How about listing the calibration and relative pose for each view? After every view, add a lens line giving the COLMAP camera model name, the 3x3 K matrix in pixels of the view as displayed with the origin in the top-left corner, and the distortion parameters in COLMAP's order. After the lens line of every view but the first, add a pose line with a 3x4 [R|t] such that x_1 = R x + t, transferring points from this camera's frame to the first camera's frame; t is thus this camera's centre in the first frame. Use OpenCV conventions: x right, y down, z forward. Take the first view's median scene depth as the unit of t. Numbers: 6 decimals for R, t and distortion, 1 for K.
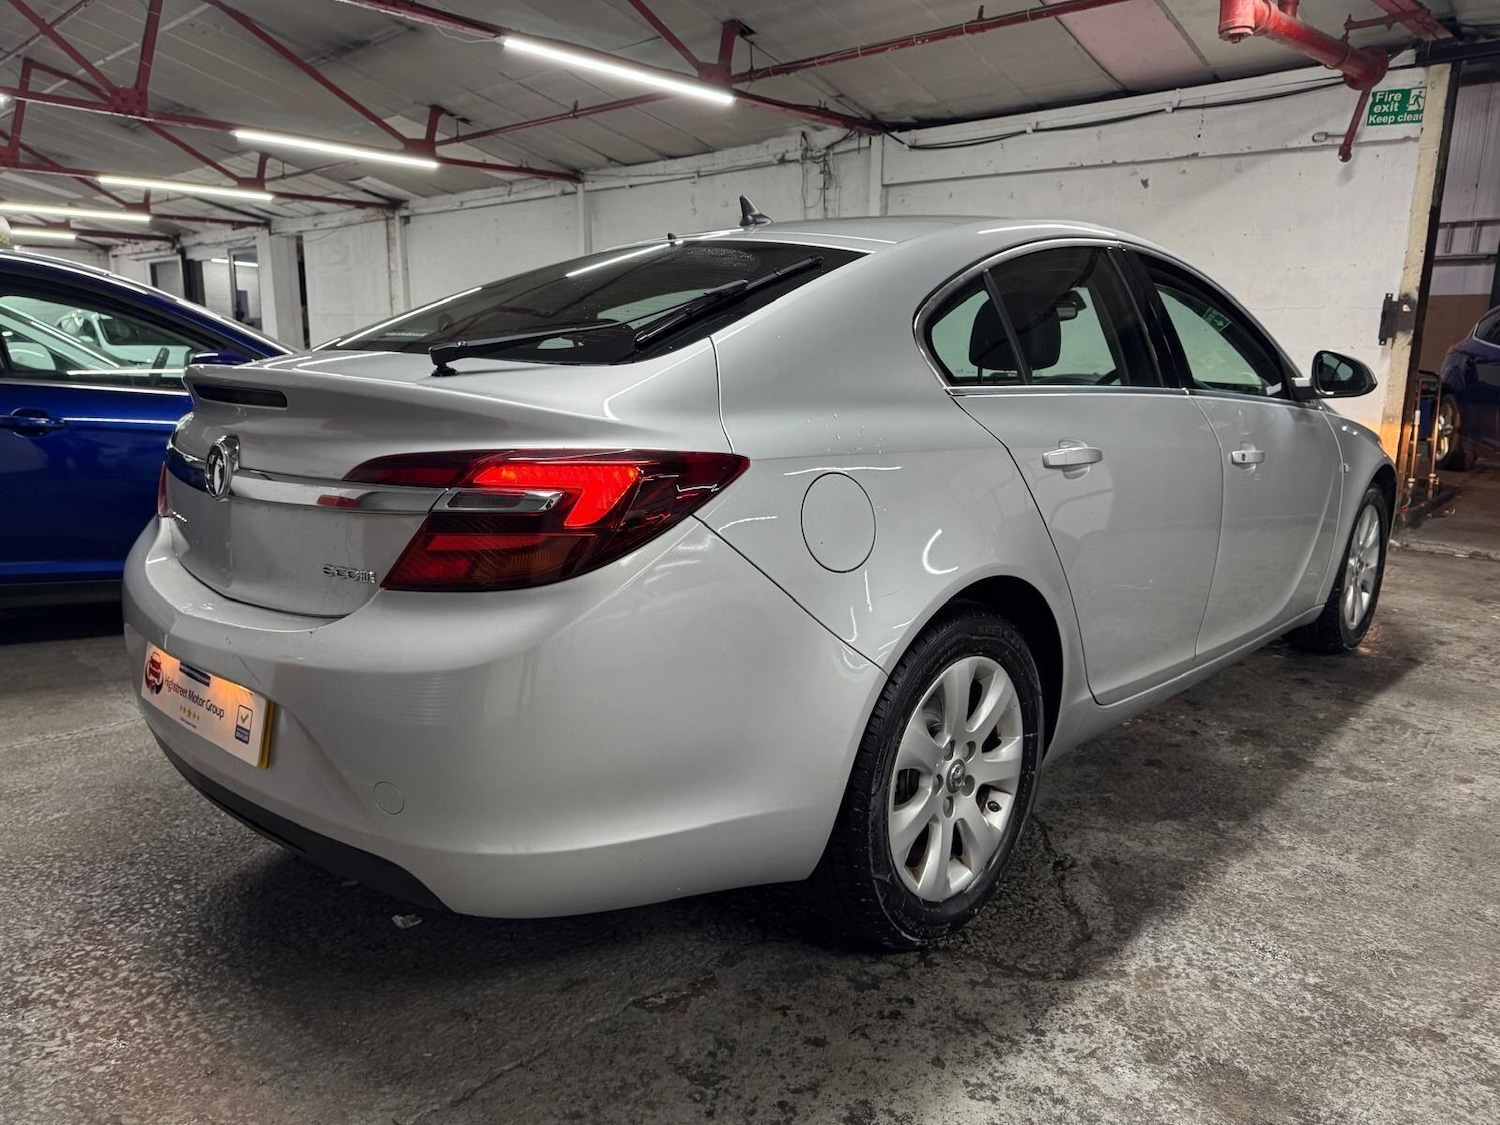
lens RADIAL K [[1069.4, 0, 751.4], [0, 1069.4, 557.0], [0, 0, 1]] dist [0.011318, -0.012524]
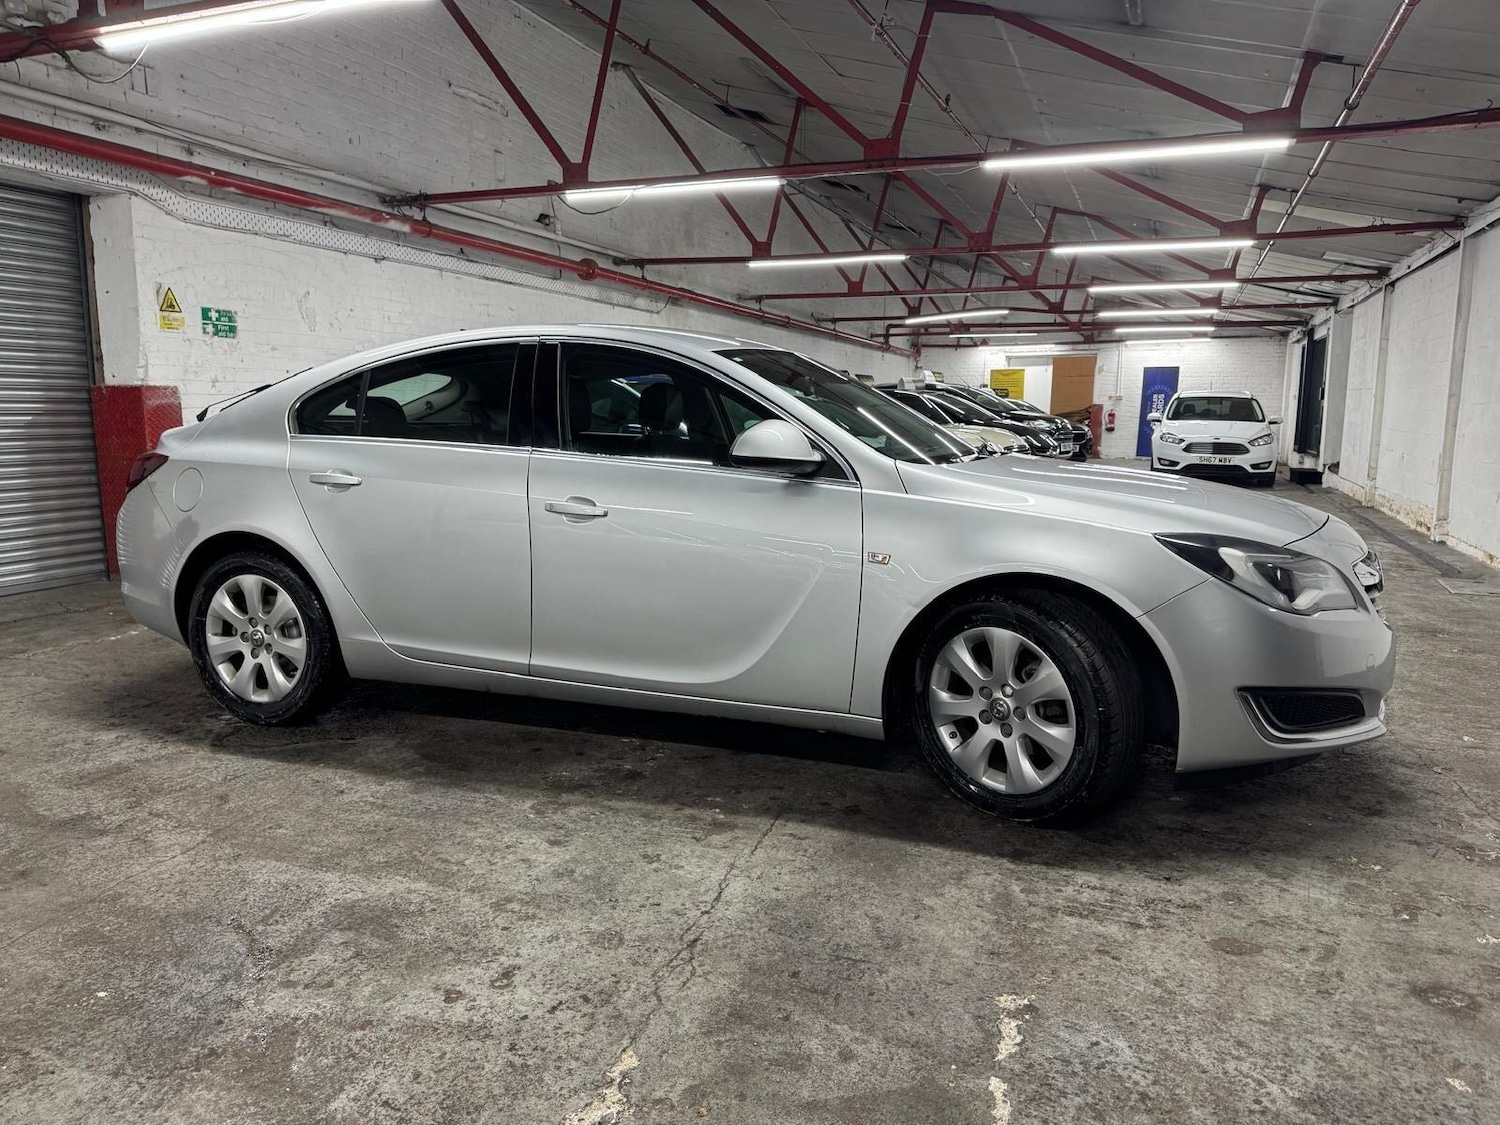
lens RADIAL K [[1047.3, 0, 757.9], [0, 1047.3, 566.6], [0, 0, 1]] dist [0.077171, -0.102255]
pose [[0.385218, 0.126184, -0.914158, 2.231914], [-0.180713, 0.981743, 0.059362, -0.190931], [0.904959, 0.142333, 0.400988, 1.026281]]
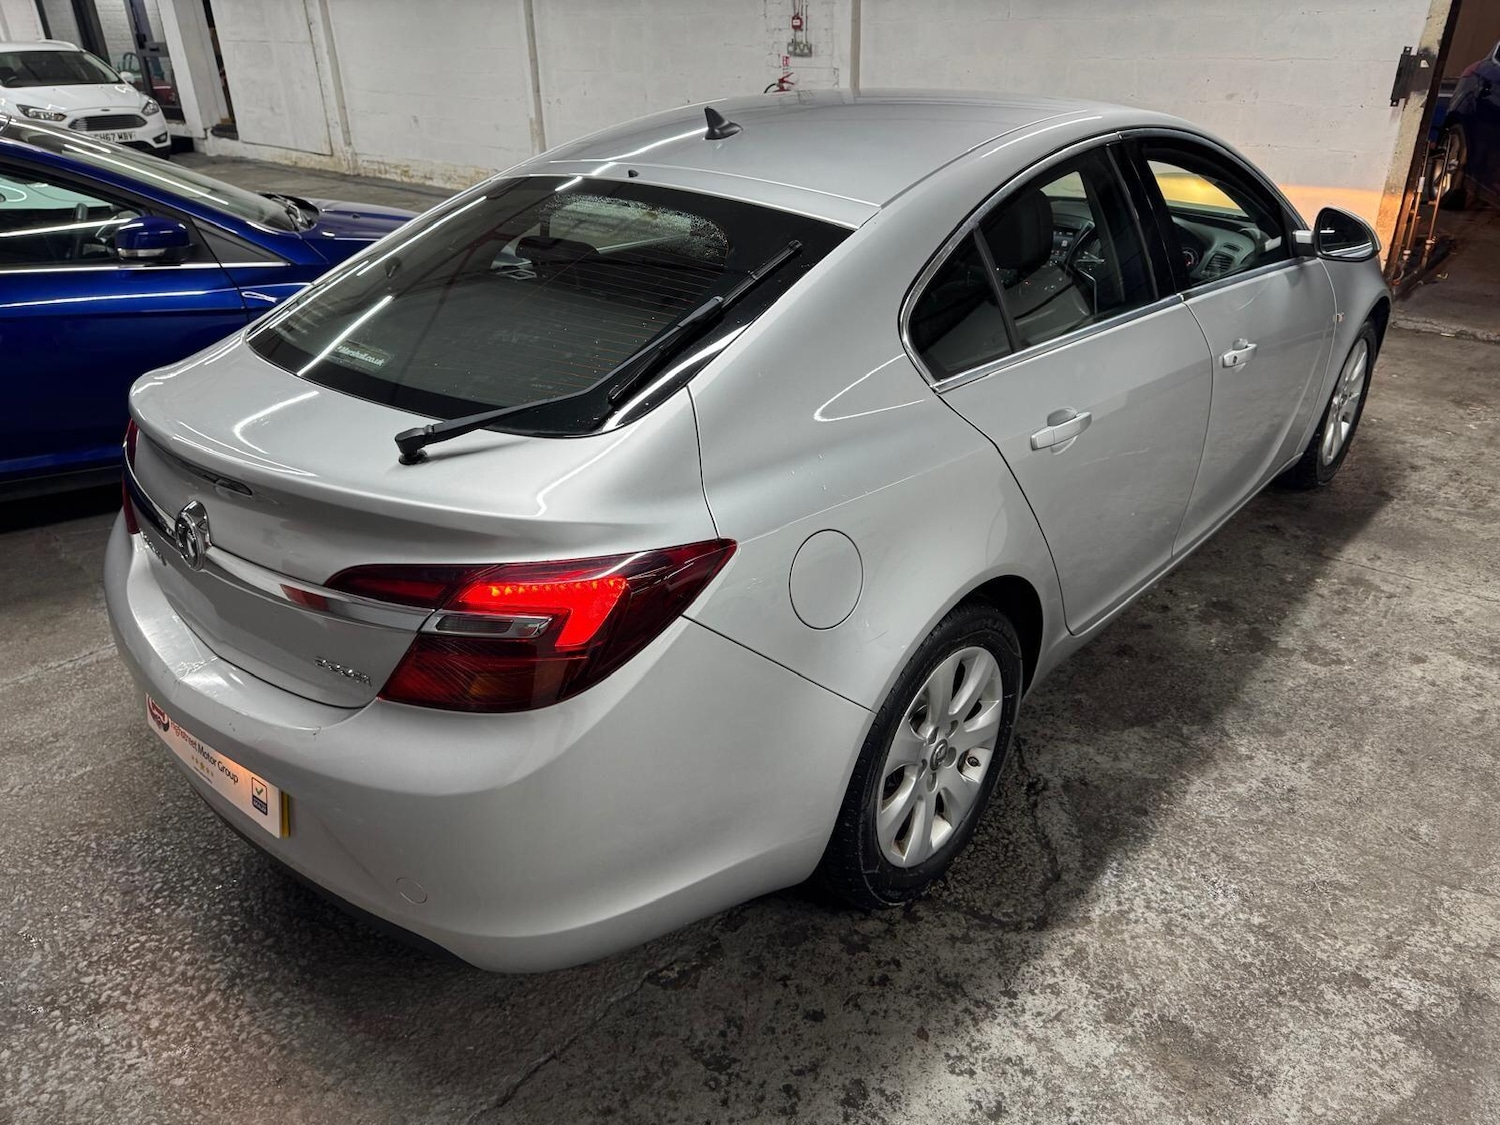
lens RADIAL K [[1072.9, 0, 748.7], [0, 1072.9, 550.0], [0, 0, 1]] dist [0.014760, -0.017025]
pose [[0.998984, -0.042488, 0.015050, -0.004089], [0.036998, 0.963633, 0.264656, -0.277392], [-0.025748, -0.263830, 0.964225, 0.035901]]
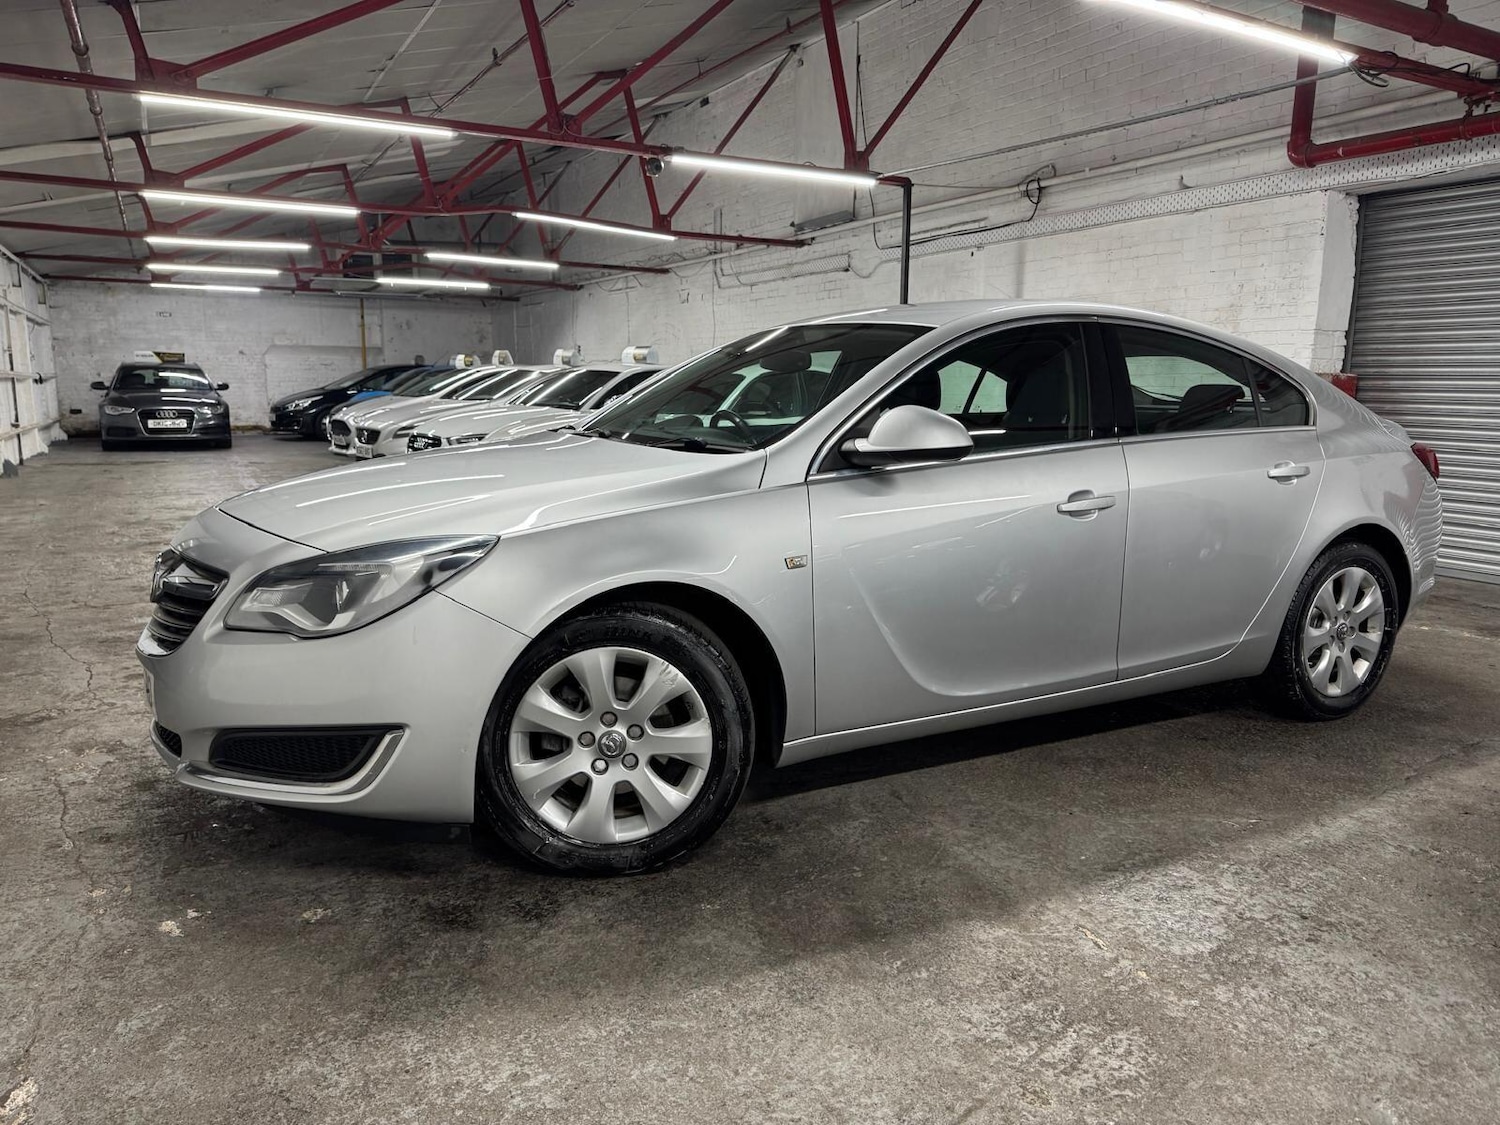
lens RADIAL K [[1050.6, 0, 752.3], [0, 1050.6, 561.9], [0, 0, 1]] dist [0.052130, -0.062669]
pose [[-0.954019, -0.076078, 0.289930, 0.025933], [0.032350, 0.935472, 0.351917, -0.716447], [-0.297995, 0.345115, -0.889997, 3.481244]]
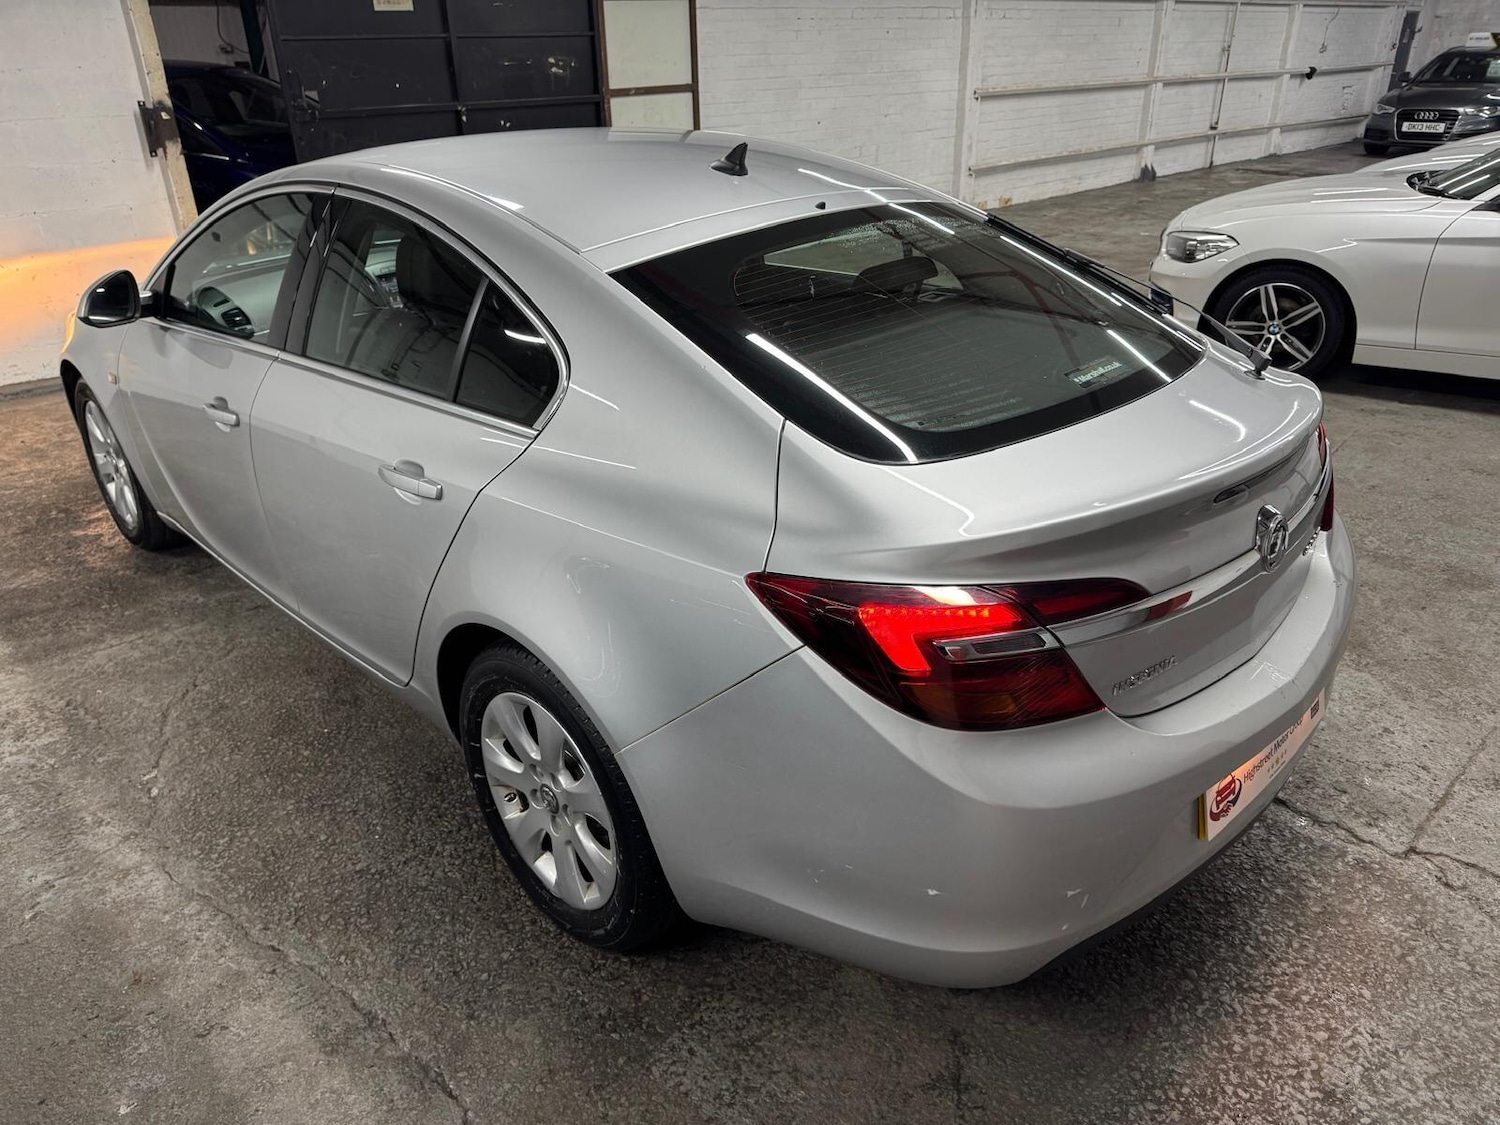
lens RADIAL K [[1069.4, 0, 751.4], [0, 1069.4, 557.0], [0, 0, 1]] dist [0.011318, -0.012524]
pose [[0.040903, -0.448479, 0.892857, -1.253205], [0.214219, 0.876761, 0.430581, -0.536634], [-0.975929, 0.173655, 0.131935, 1.190891]]
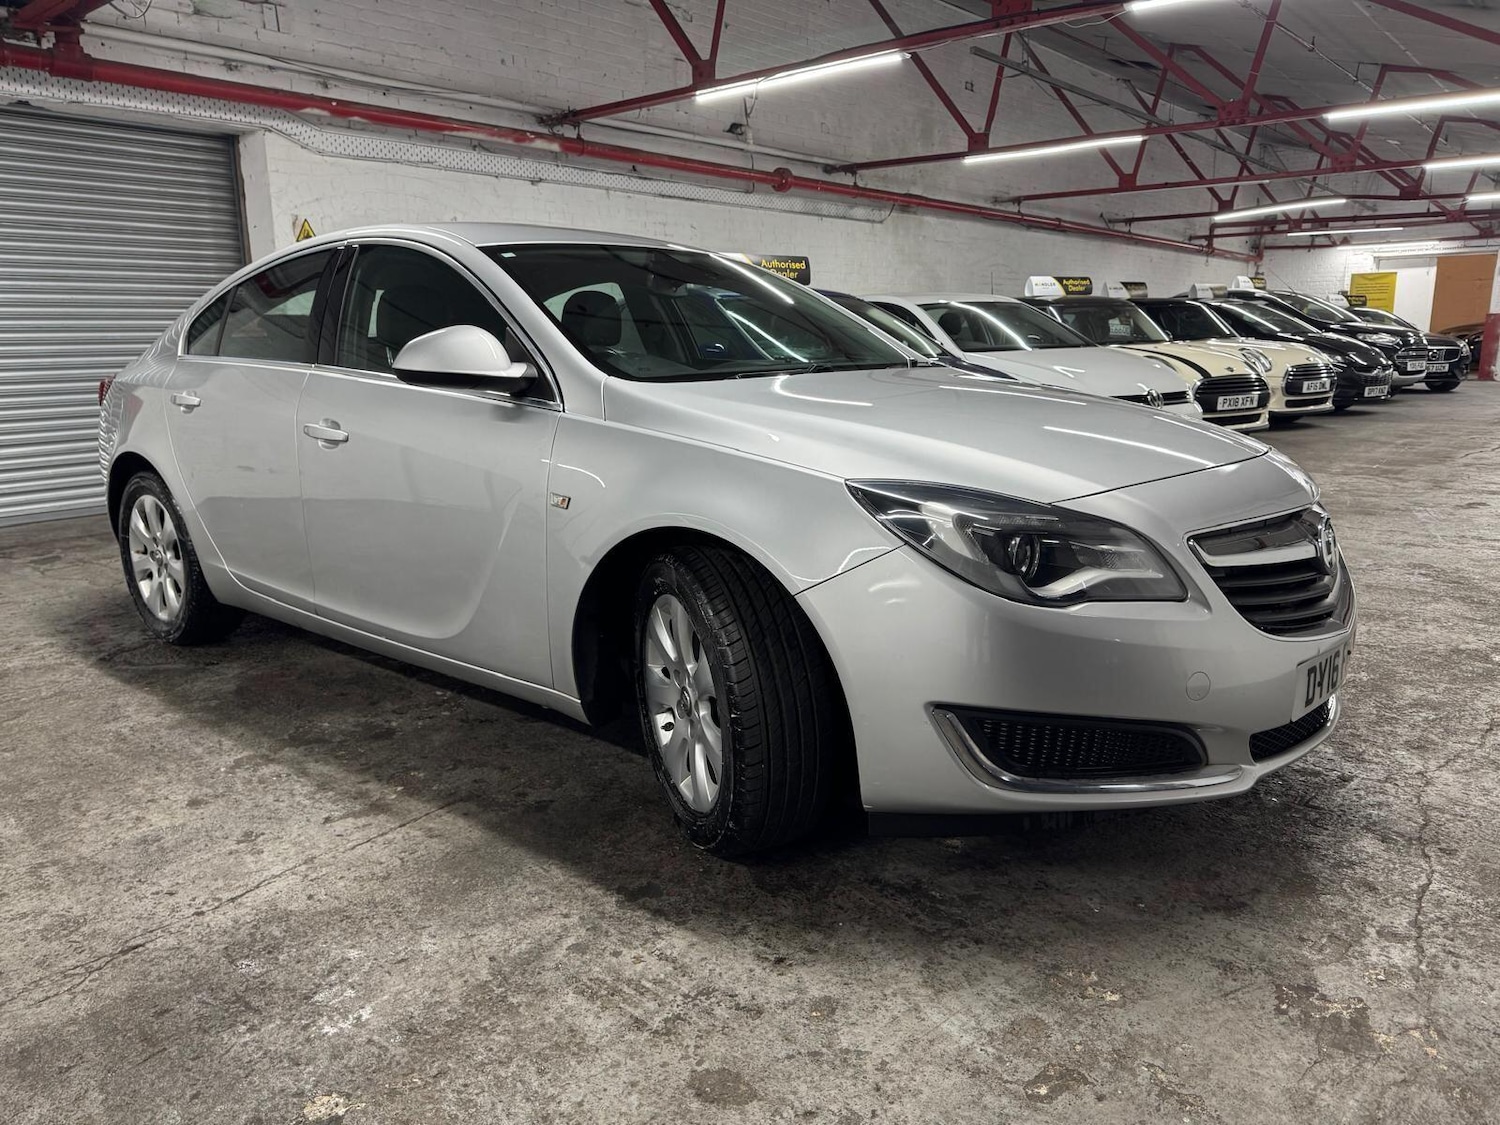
lens RADIAL K [[1064.1, 0, 753.2], [0, 1064.1, 557.9], [0, 0, 1]] dist [0.023724, -0.028031]
pose [[0.059000, 0.192290, -0.979563, 2.138947], [-0.181680, 0.966953, 0.178872, -0.333348], [0.981586, 0.167413, 0.091985, 1.868667]]
